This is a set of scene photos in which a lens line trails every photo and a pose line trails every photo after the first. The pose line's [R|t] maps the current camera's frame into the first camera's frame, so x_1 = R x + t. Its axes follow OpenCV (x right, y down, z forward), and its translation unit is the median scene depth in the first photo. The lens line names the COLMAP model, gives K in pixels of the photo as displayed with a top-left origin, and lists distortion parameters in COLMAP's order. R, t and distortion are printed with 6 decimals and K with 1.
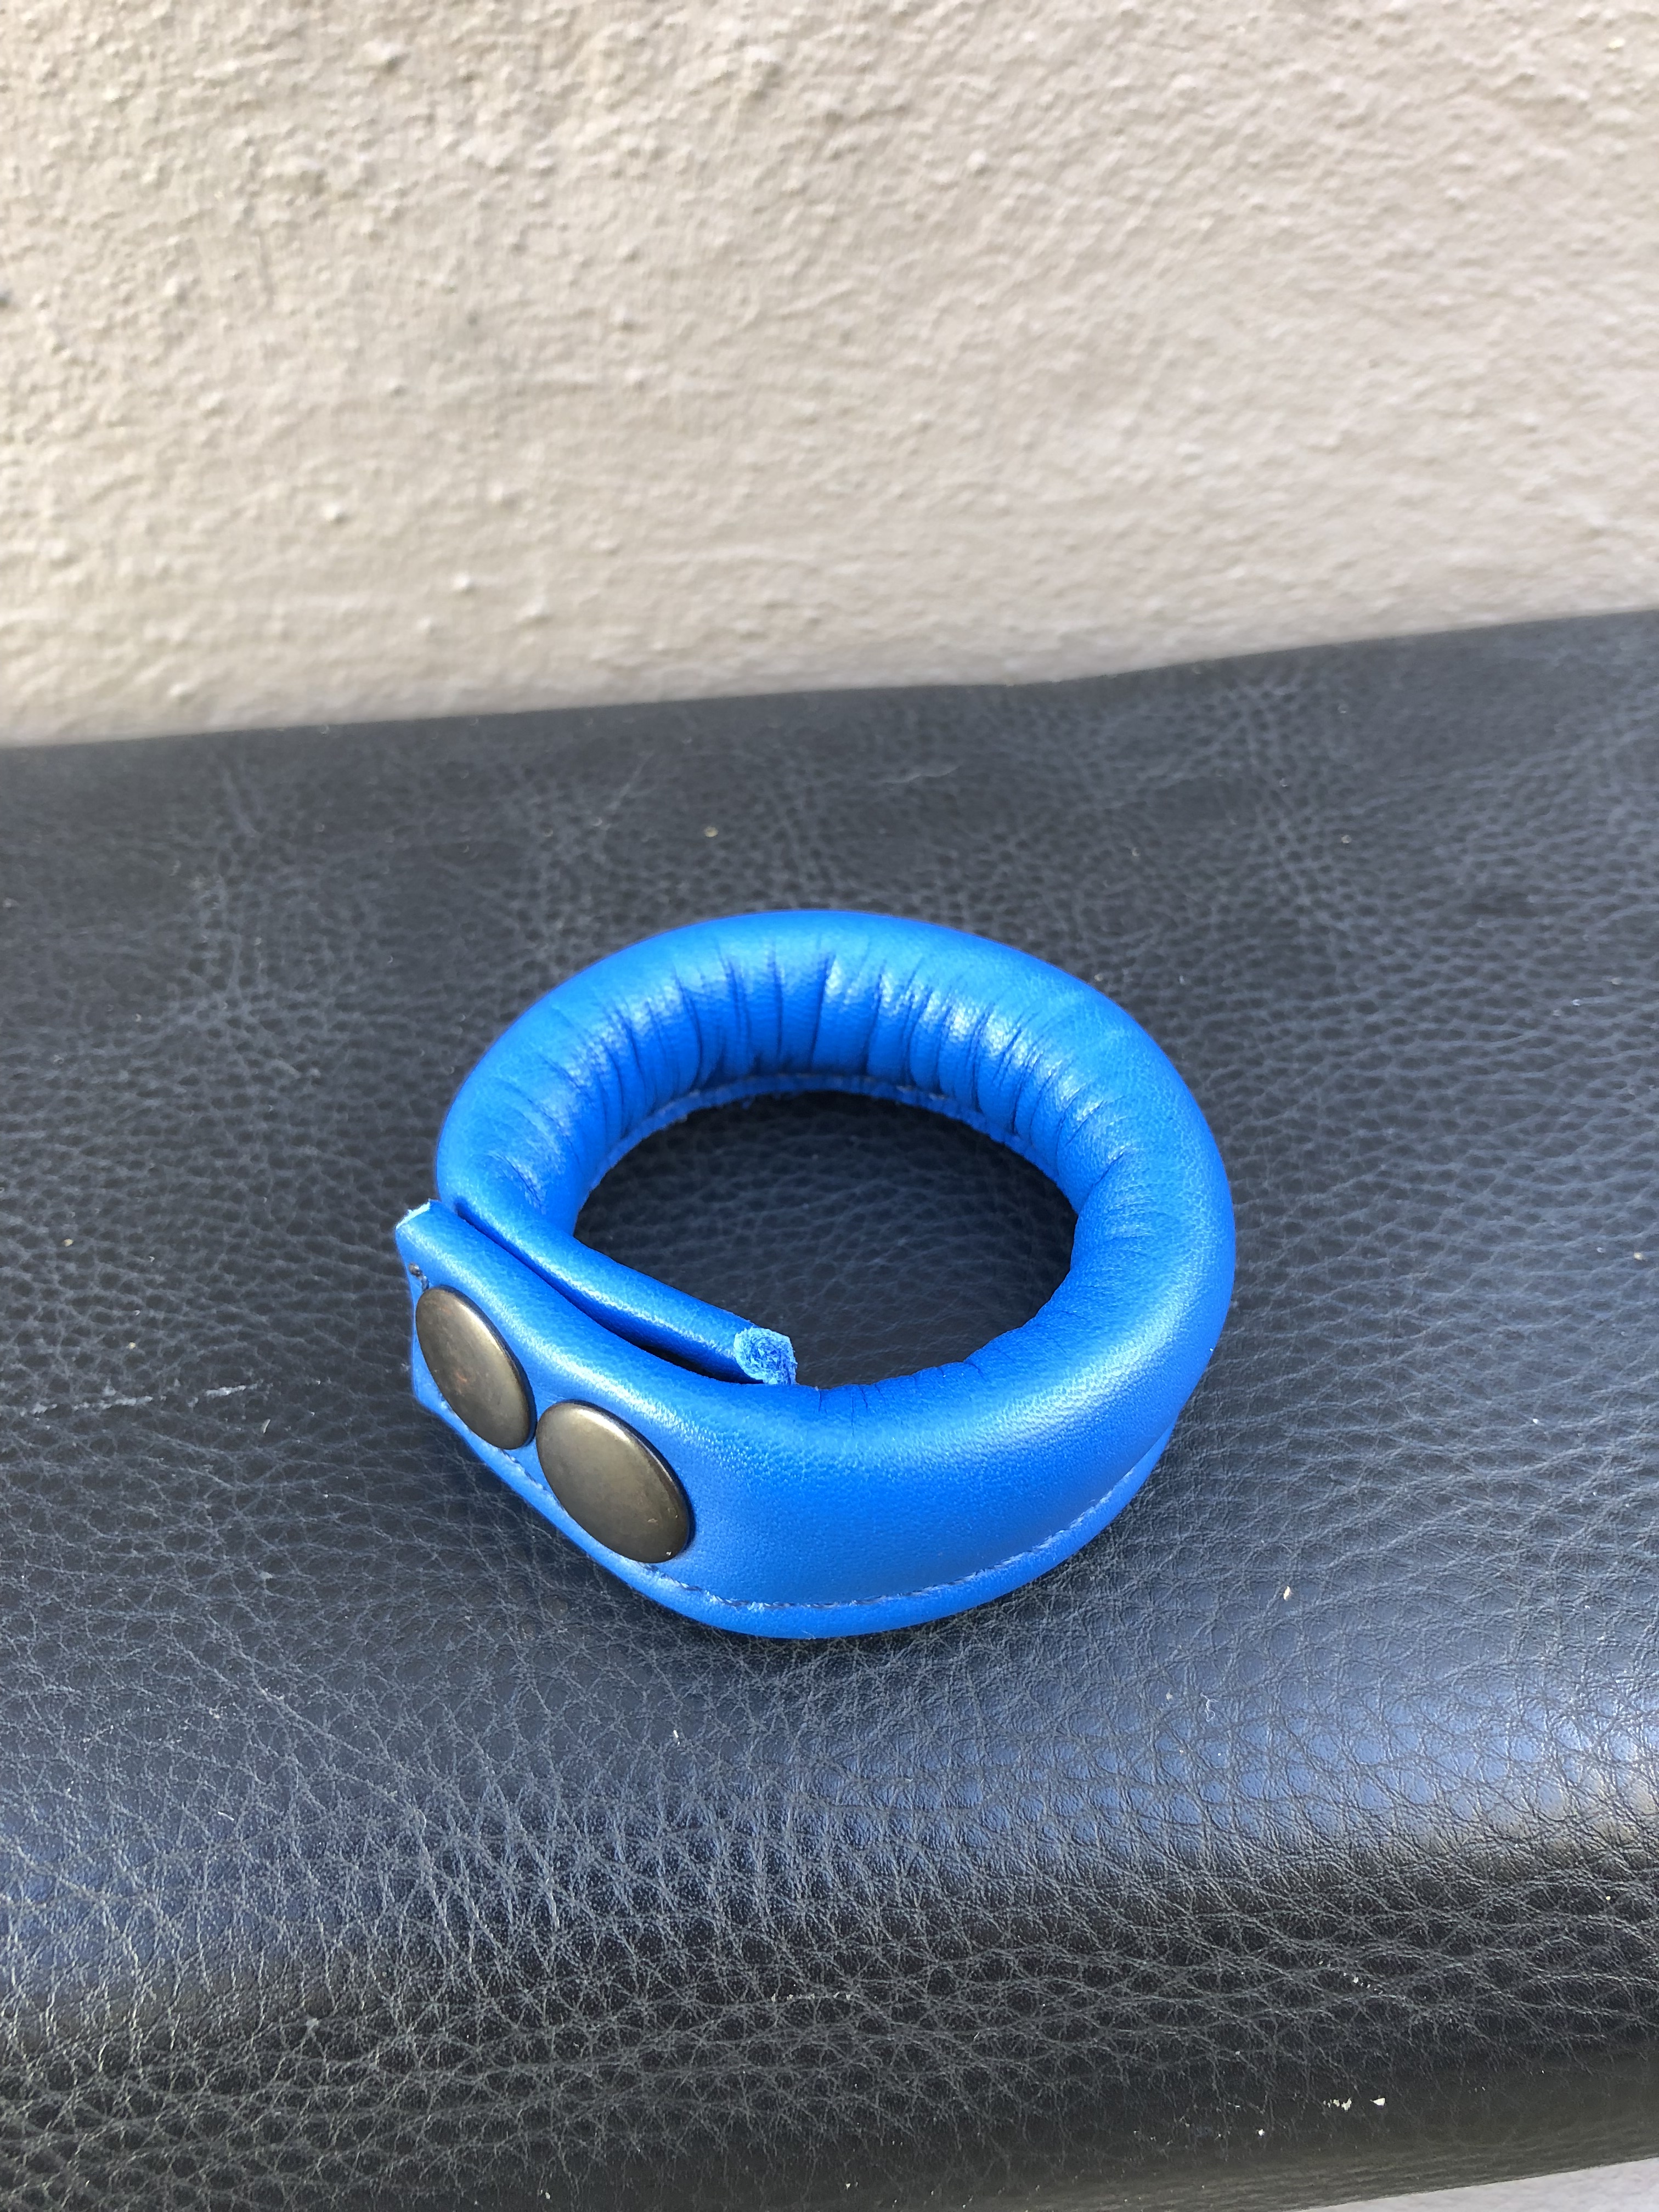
lens RADIAL K [[1802.5, 0, 895.8], [0, 1802.5, 1106.8], [0, 0, 1]] dist [0.003599, 0.014674]
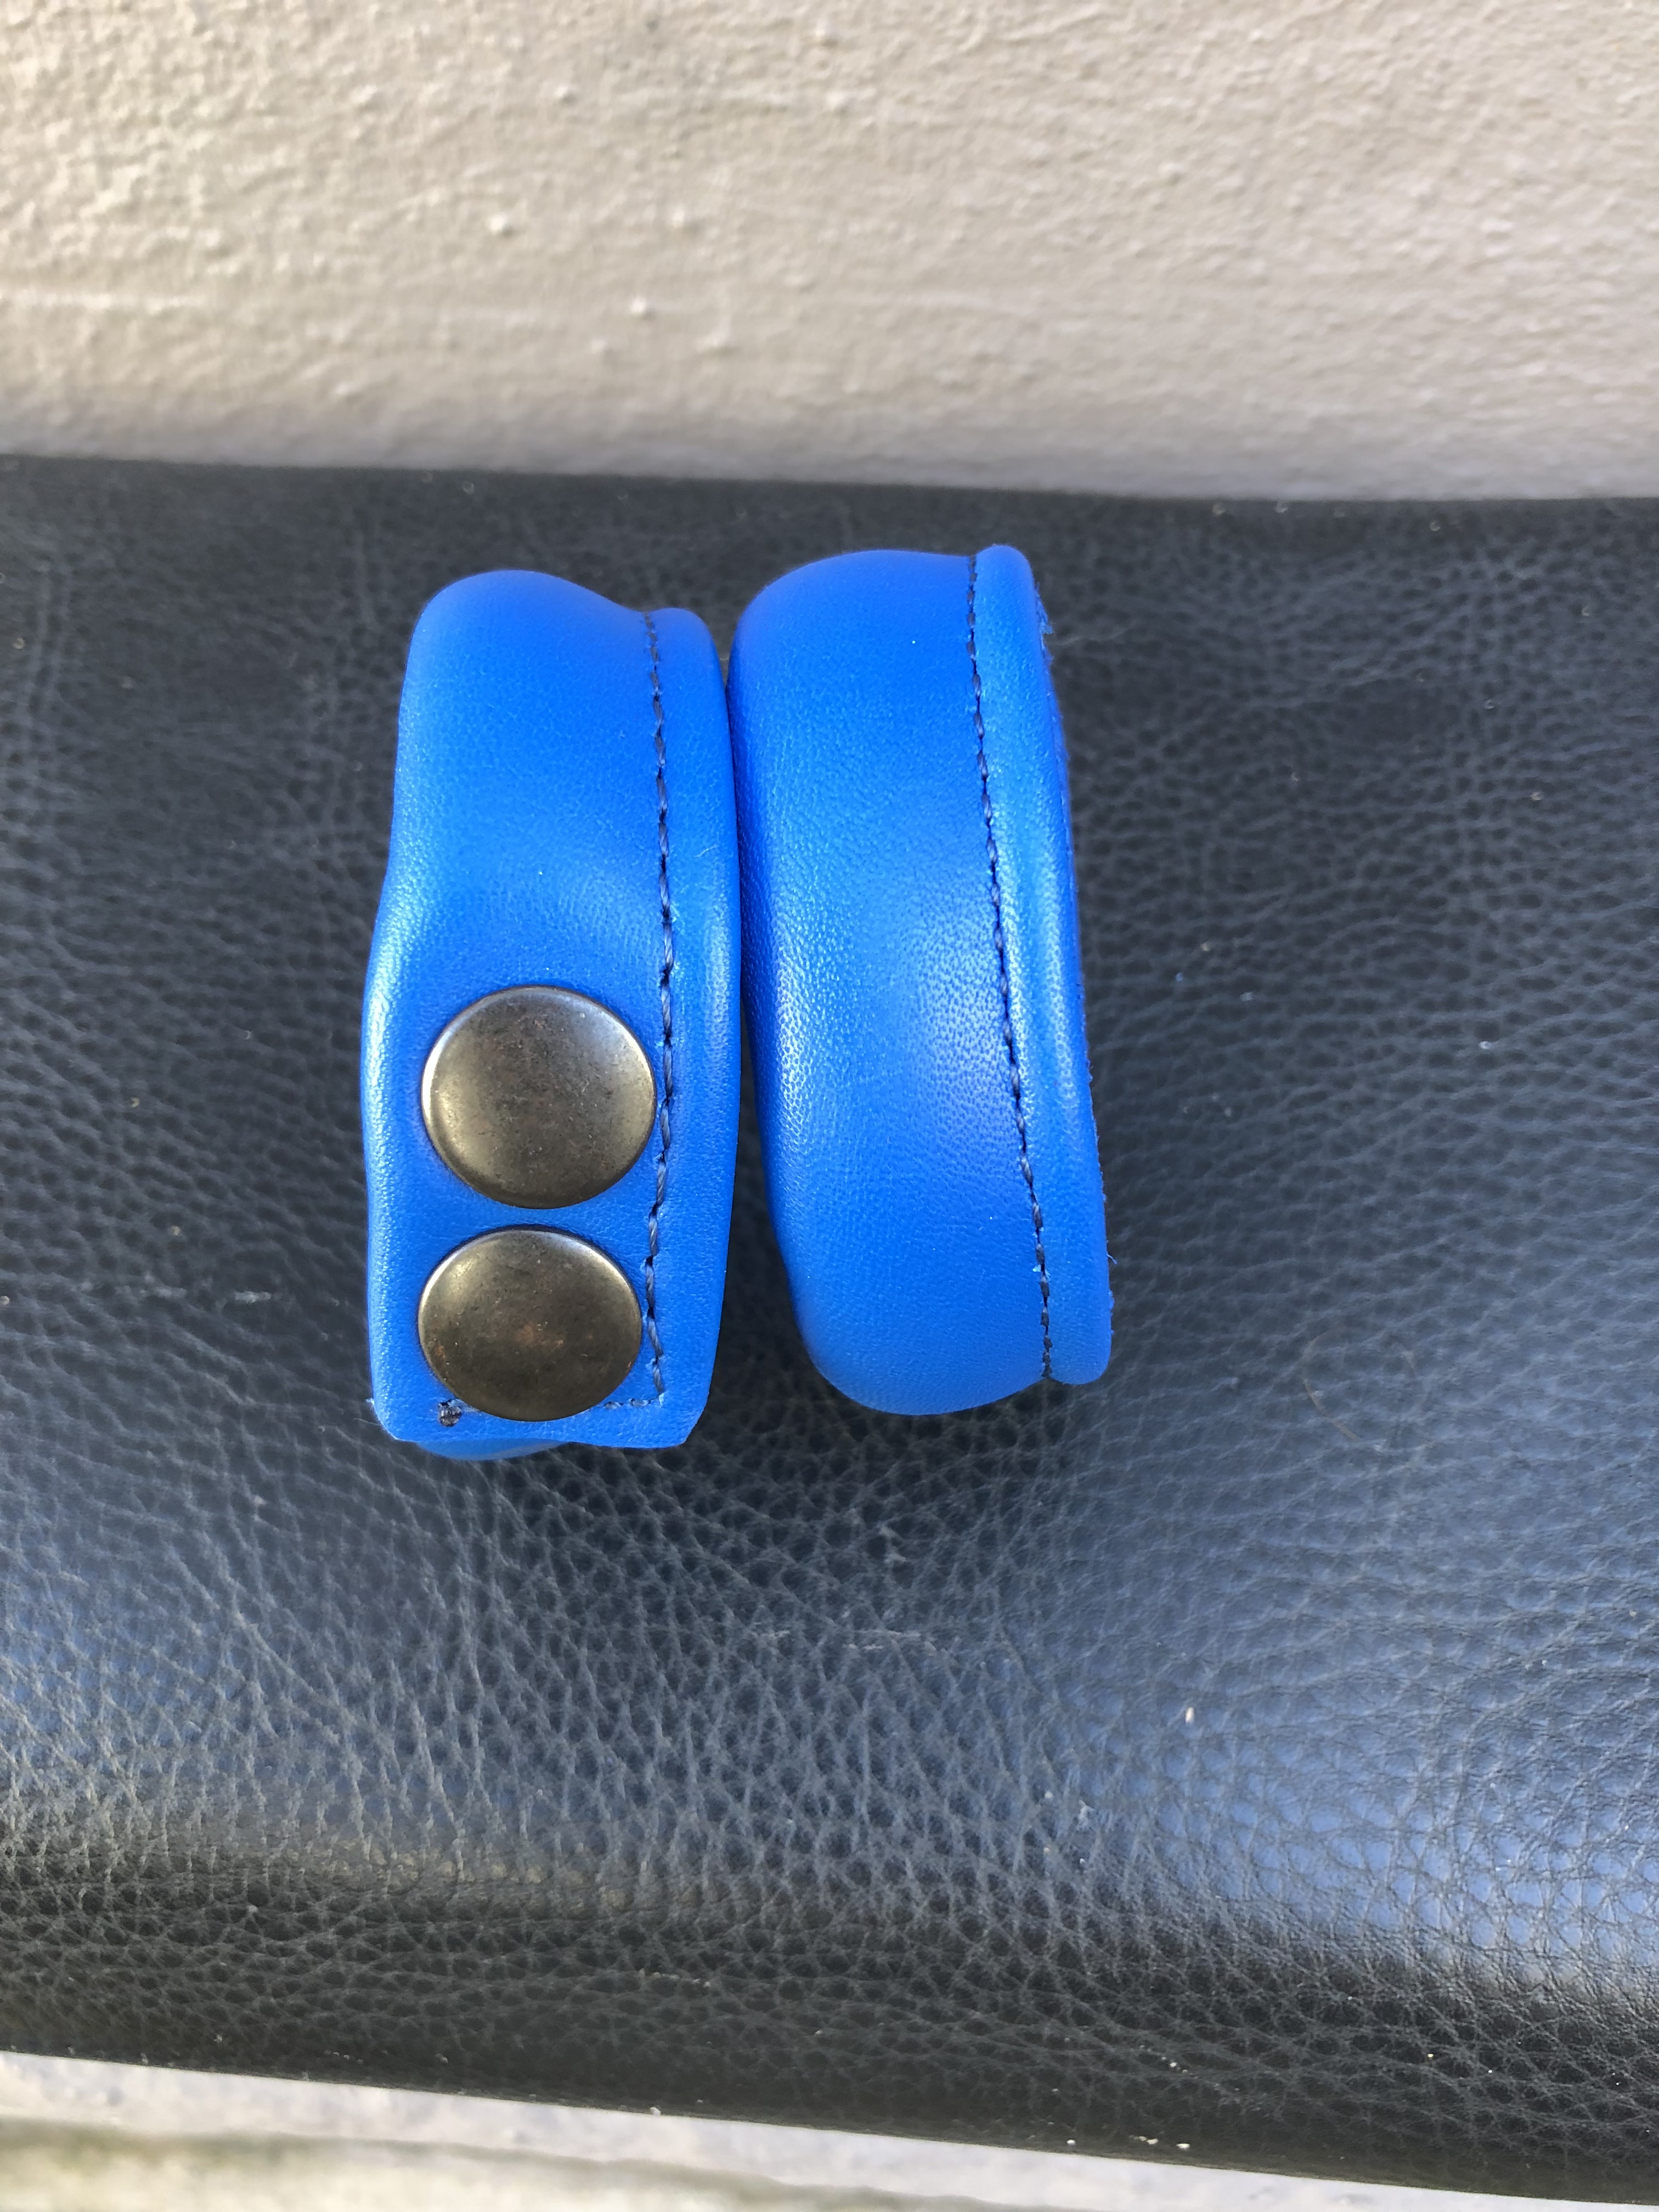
lens RADIAL K [[1809.2, 0, 898.0], [0, 1809.2, 1107.7], [0, 0, 1]] dist [-0.016390, 0.064394]
pose [[0.976341, 0.173905, -0.128511, 0.095026], [-0.130396, 0.947595, 0.291653, -0.249902], [0.172496, -0.267995, 0.947852, 0.071455]]
